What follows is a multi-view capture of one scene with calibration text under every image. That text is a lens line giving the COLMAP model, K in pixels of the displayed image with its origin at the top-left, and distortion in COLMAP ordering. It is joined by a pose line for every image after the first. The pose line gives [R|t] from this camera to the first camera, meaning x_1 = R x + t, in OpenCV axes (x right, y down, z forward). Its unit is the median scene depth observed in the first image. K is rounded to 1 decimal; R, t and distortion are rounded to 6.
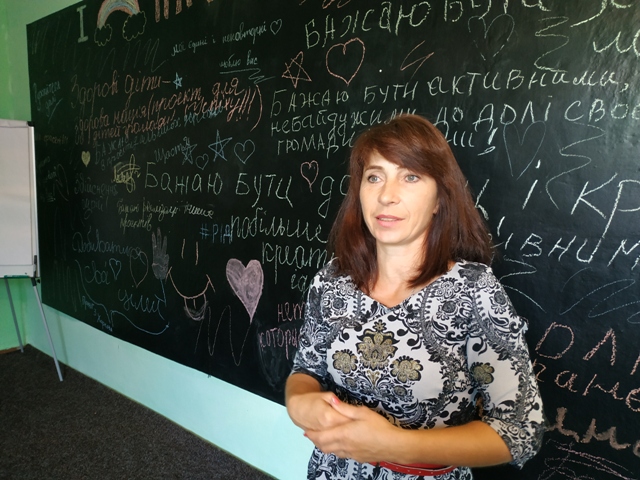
lens RADIAL K [[454.4, 0, 320.4], [0, 454.4, 242.5], [0, 0, 1]] dist [0.010563, -0.042283]
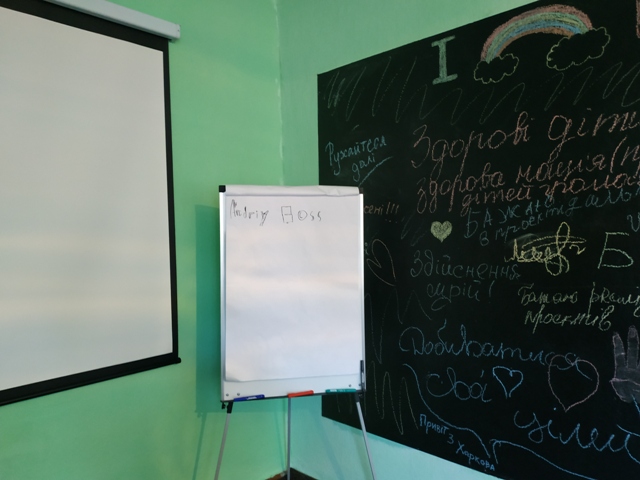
lens RADIAL K [[454.4, 0, 320.4], [0, 454.4, 242.5], [0, 0, 1]] dist [0.010563, -0.042283]
pose [[0.994523, -0.048338, -0.092668, -0.864831], [0.035926, 0.990703, -0.131215, -0.097533], [0.098149, 0.127167, 0.987013, 0.308945]]
